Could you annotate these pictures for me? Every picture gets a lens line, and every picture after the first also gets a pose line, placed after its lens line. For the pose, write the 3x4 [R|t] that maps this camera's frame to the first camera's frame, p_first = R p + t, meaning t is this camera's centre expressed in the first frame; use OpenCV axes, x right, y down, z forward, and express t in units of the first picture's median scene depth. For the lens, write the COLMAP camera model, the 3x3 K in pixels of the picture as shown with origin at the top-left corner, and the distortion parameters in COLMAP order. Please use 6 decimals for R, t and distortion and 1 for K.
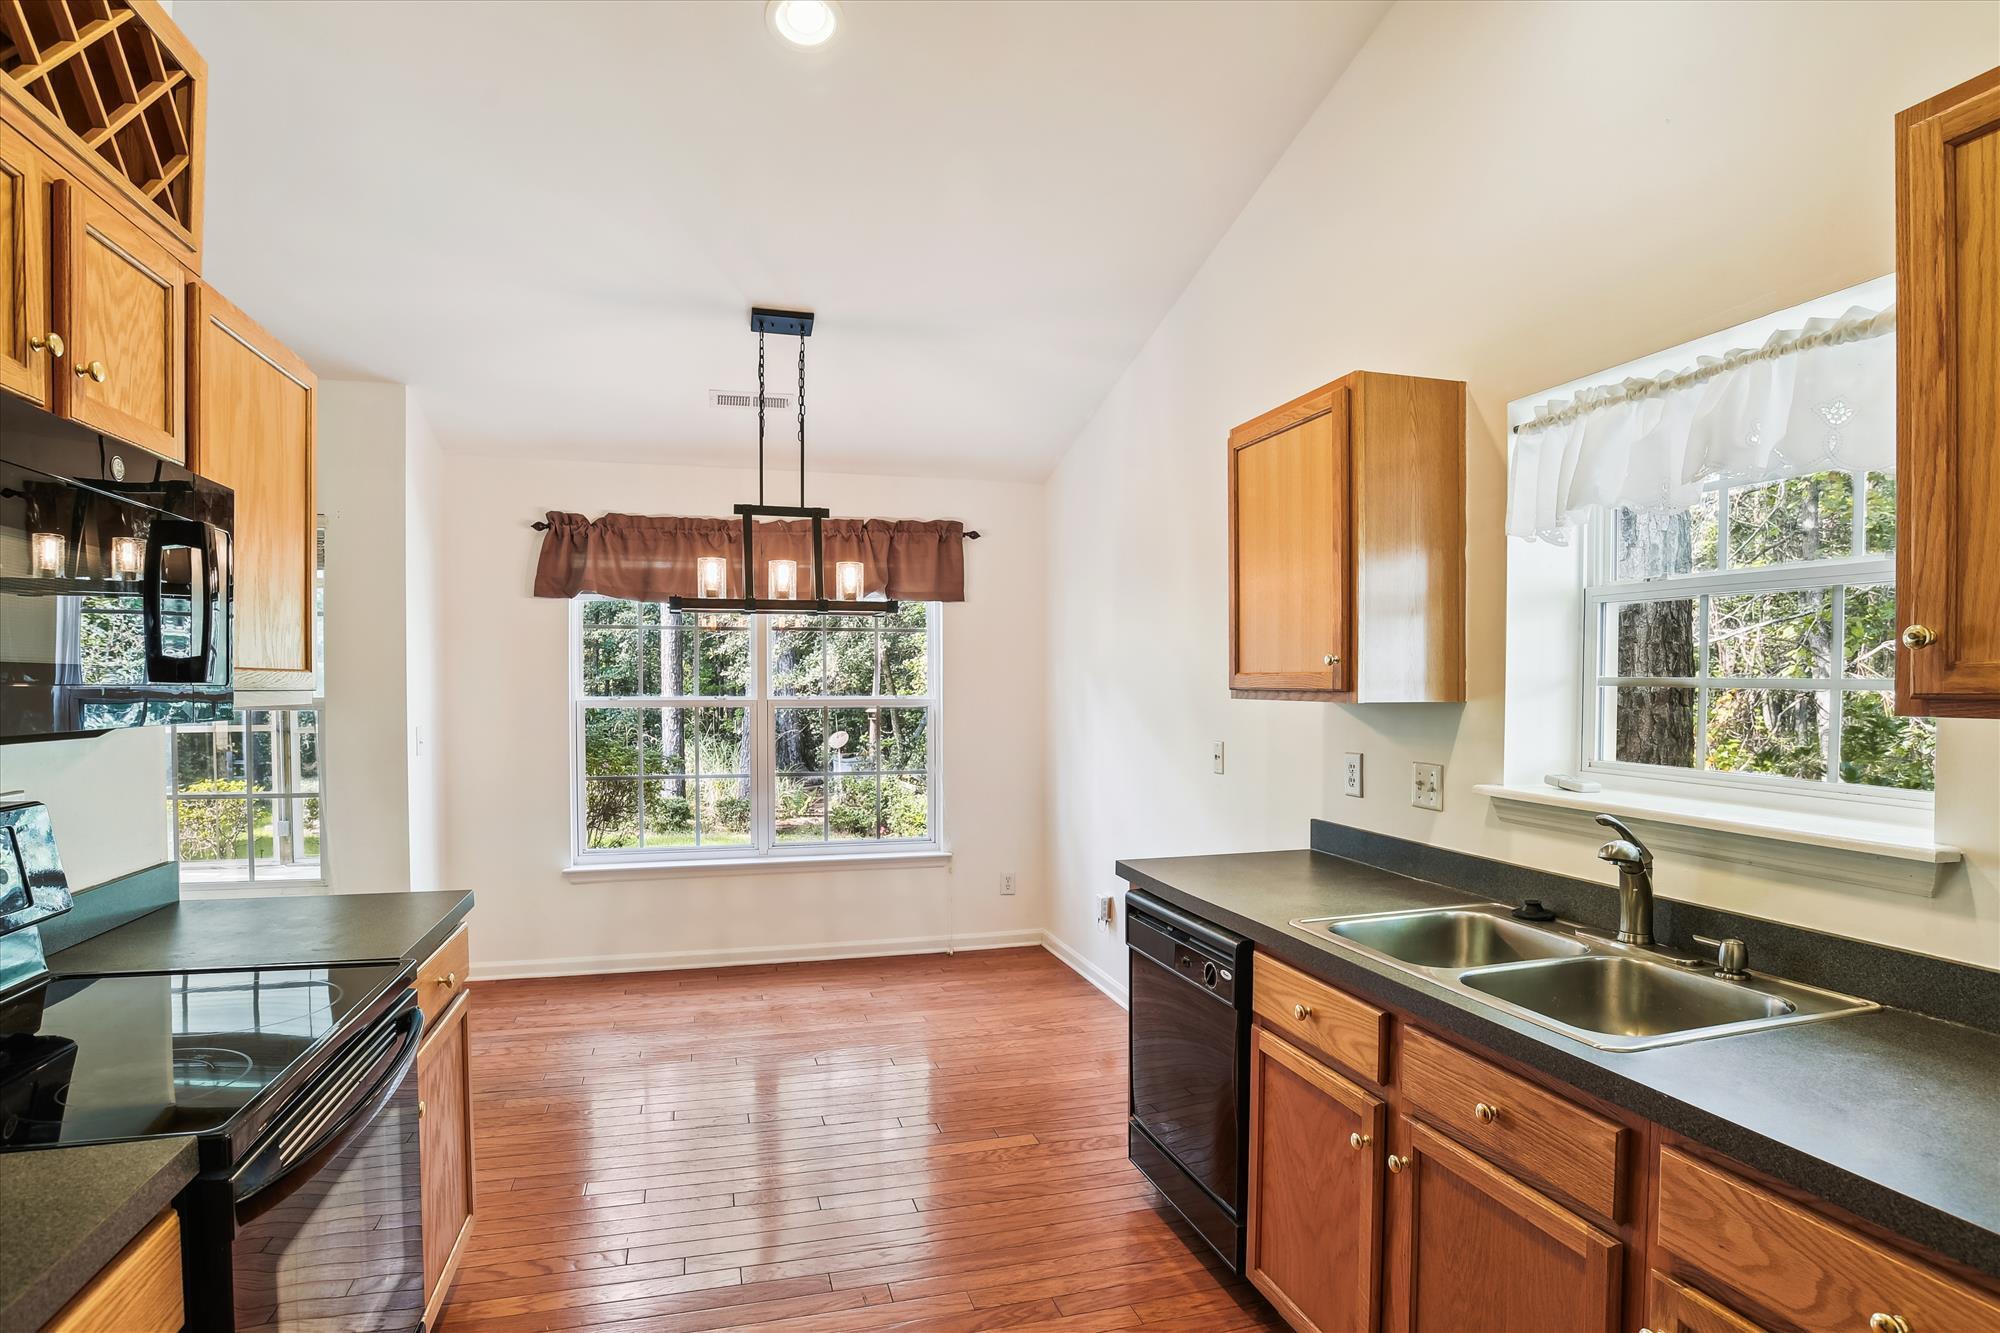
lens RADIAL K [[1104.8, 0, 1027.4], [0, 1104.8, 718.2], [0, 0, 1]] dist [-0.051311, -0.000299]
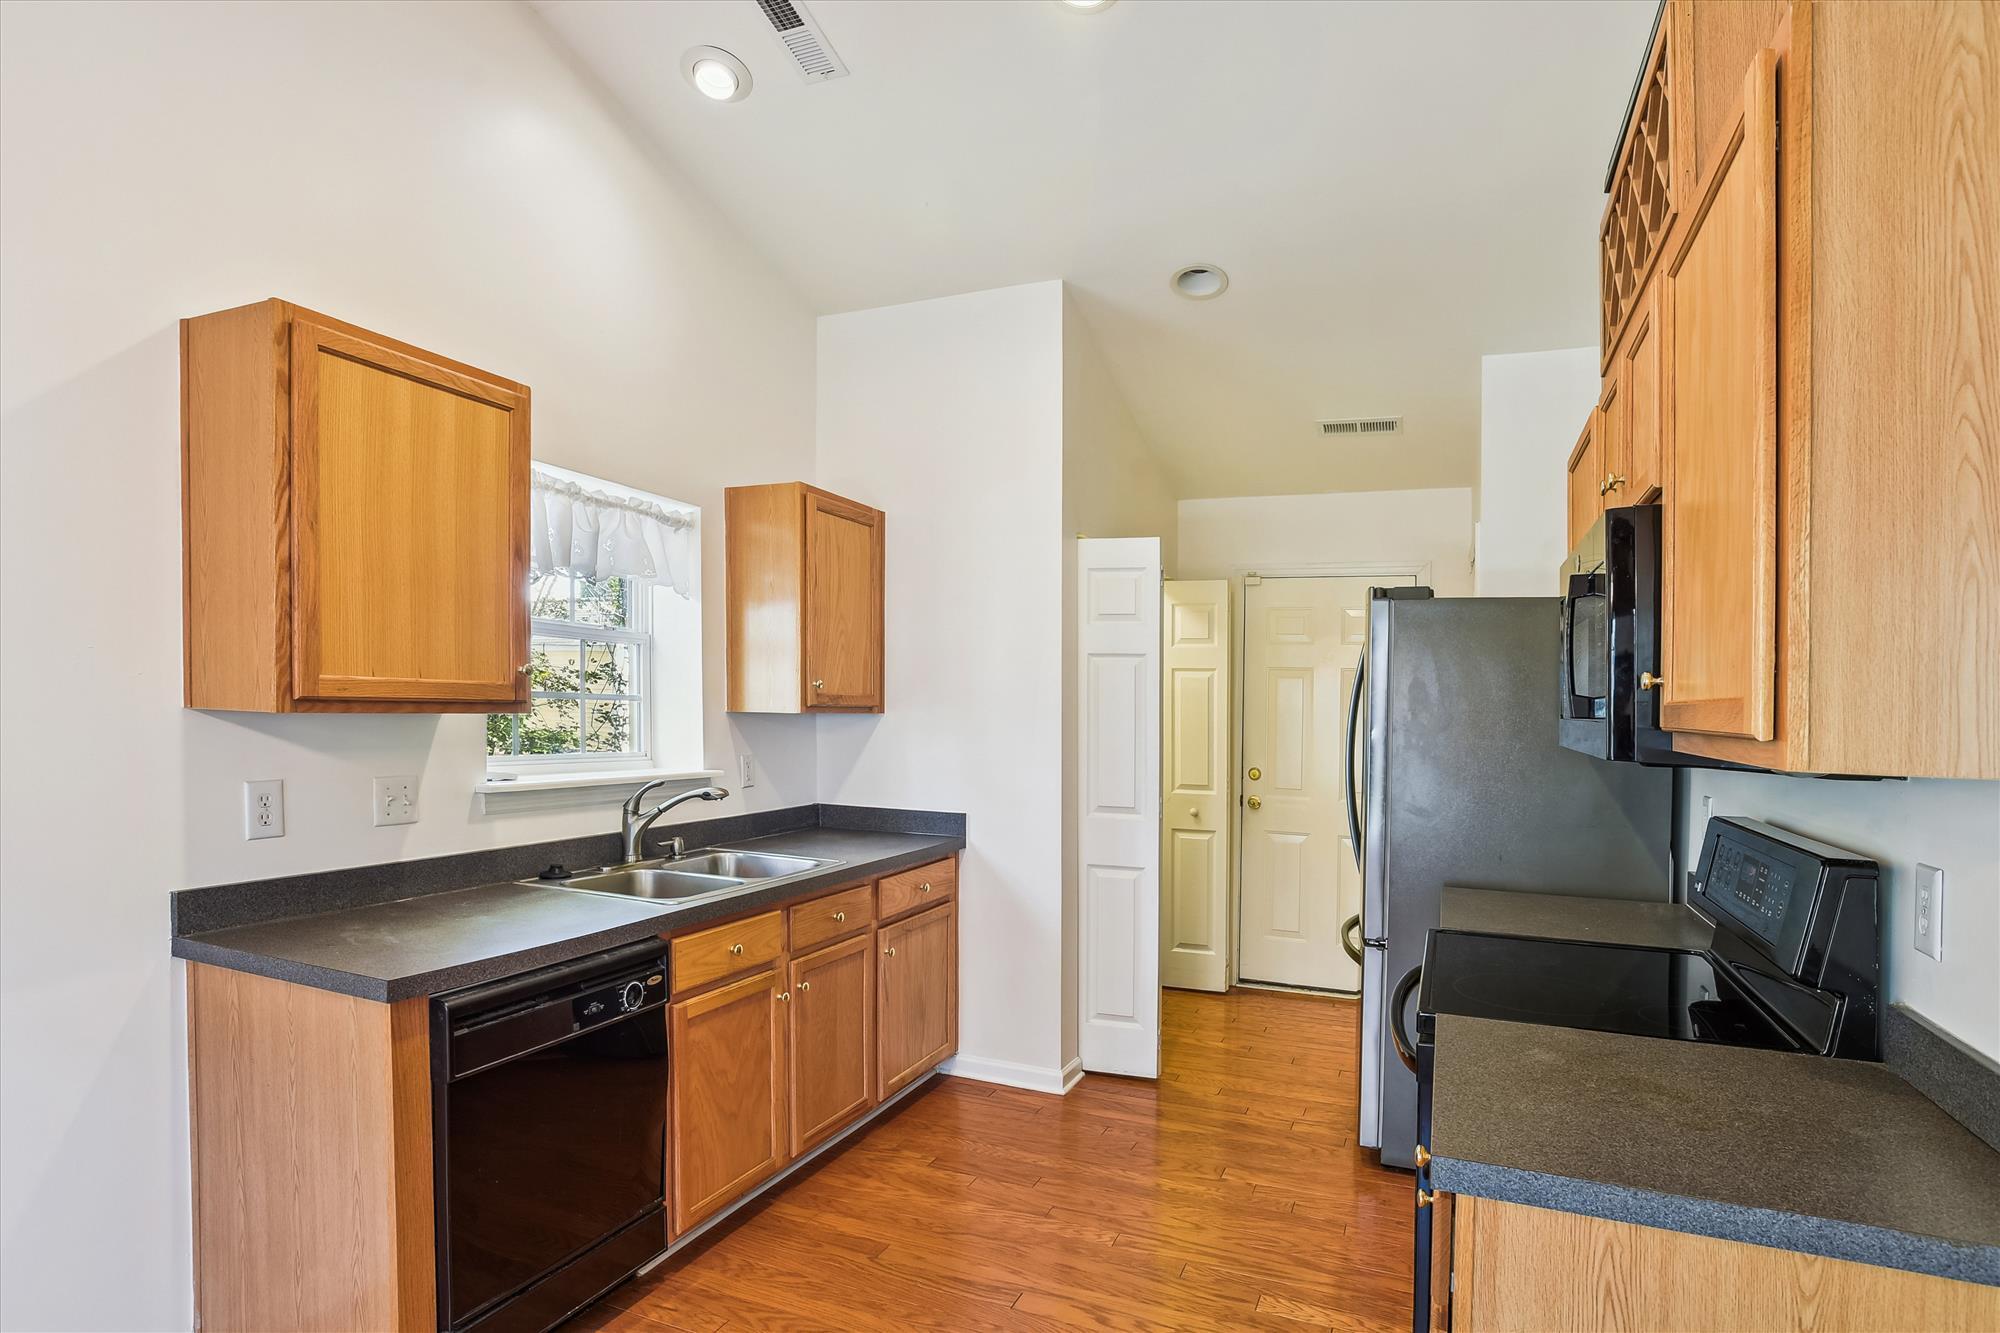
lens RADIAL K [[1104.8, 0, 1027.4], [0, 1104.8, 718.2], [0, 0, 1]] dist [-0.051311, -0.000299]
pose [[-0.788507, -0.027309, 0.614419, -0.353890], [-0.004108, 0.999225, 0.039141, -0.026615], [-0.615012, 0.028339, -0.788009, 0.776707]]
